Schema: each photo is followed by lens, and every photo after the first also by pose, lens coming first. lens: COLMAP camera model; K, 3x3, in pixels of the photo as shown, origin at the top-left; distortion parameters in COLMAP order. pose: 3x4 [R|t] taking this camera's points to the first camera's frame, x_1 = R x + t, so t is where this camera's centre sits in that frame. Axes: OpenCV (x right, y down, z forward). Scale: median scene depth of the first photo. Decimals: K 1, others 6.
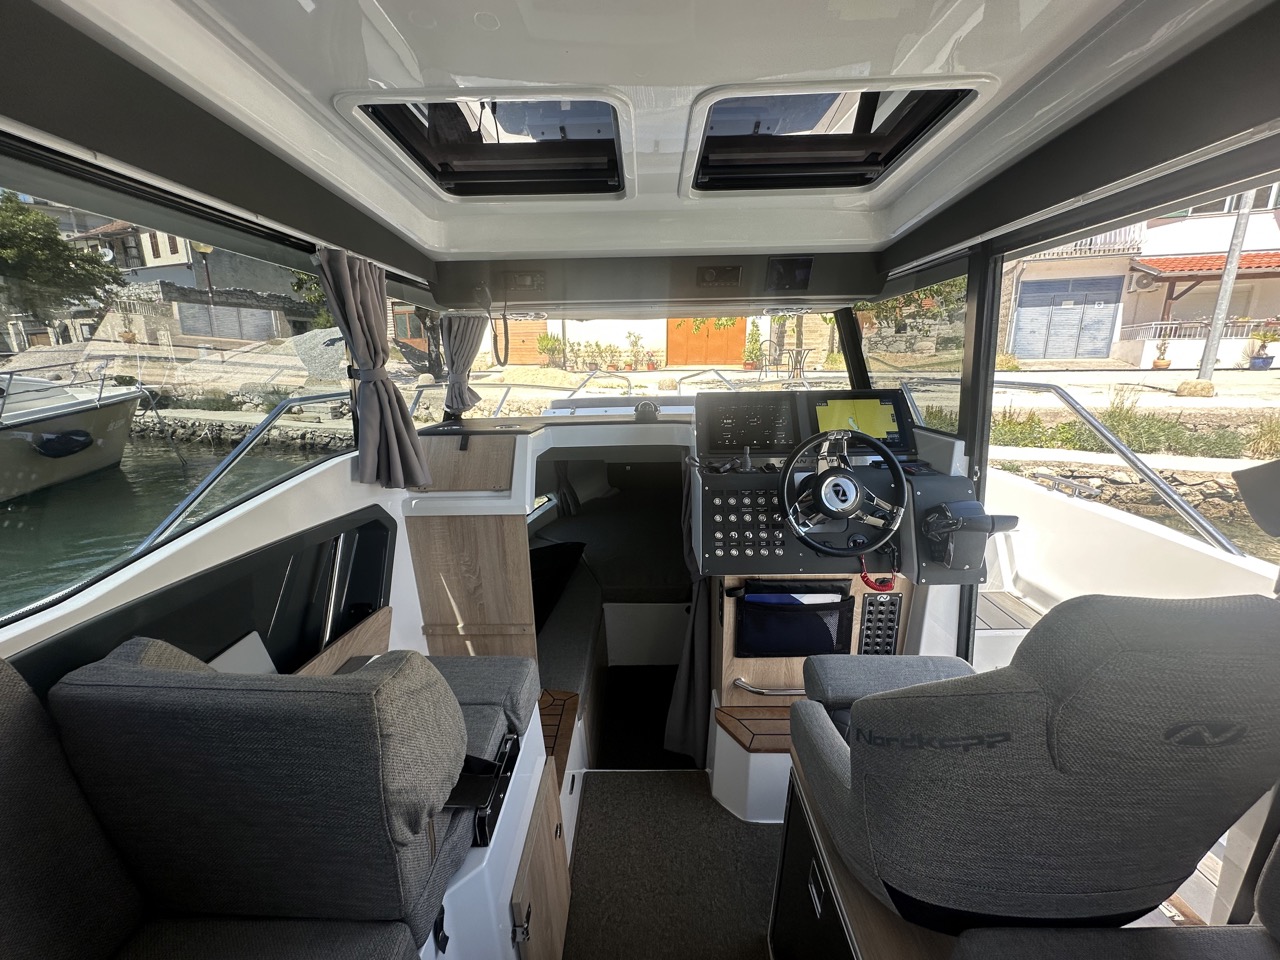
lens RADIAL K [[514.6, 0, 634.5], [0, 514.6, 472.6], [0, 0, 1]] dist [-0.002498, -0.000420]
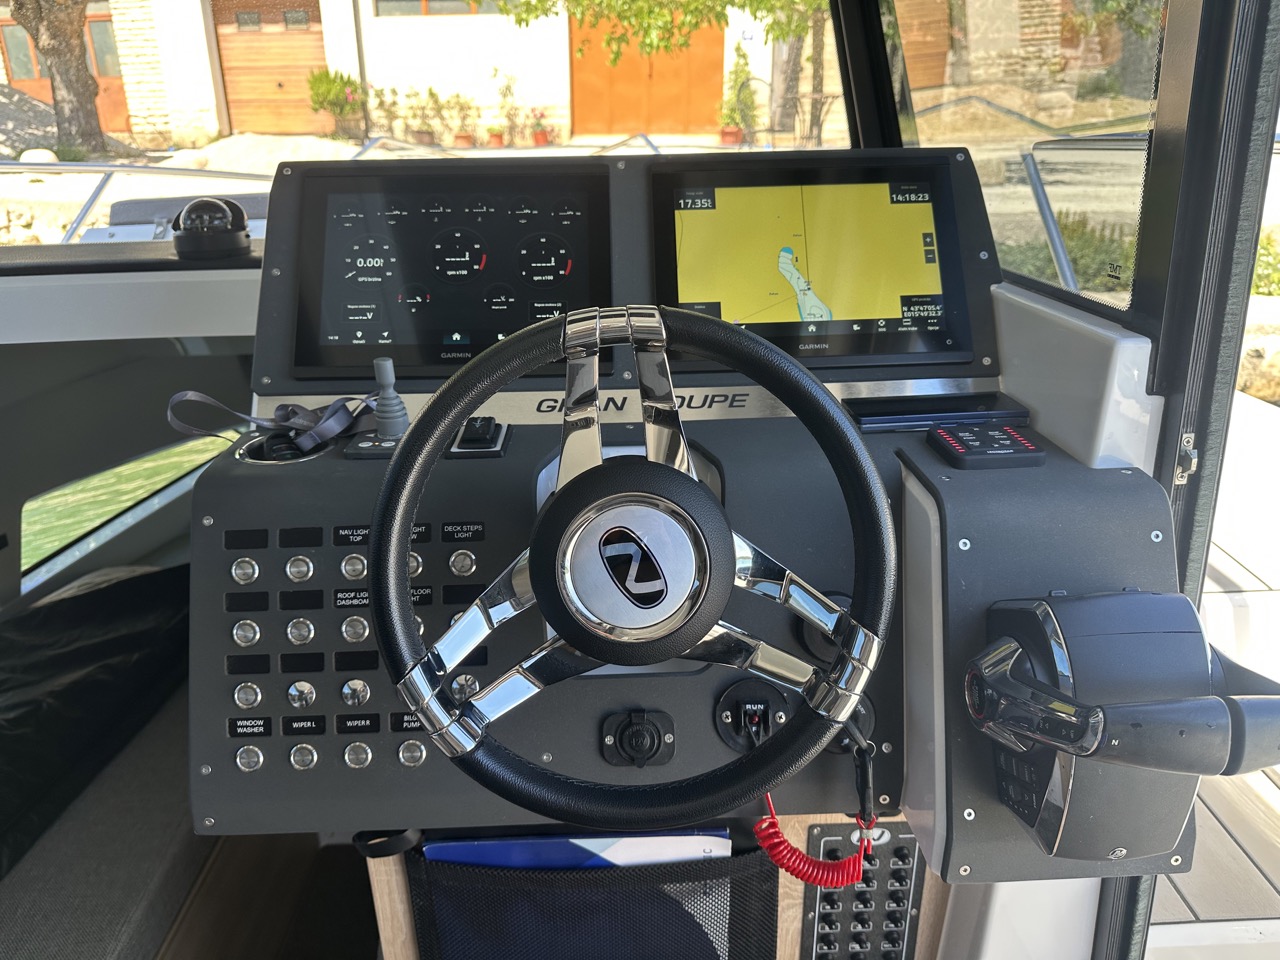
lens RADIAL K [[919.1, 0, 640.0], [0, 919.1, 480.0], [0, 0, 1]] dist [-0.003435, -0.004682]
pose [[0.998746, -0.017388, 0.046940, 0.320672], [0.010642, 0.990052, 0.140296, -0.051903], [-0.048913, -0.139620, 0.988996, 0.482554]]
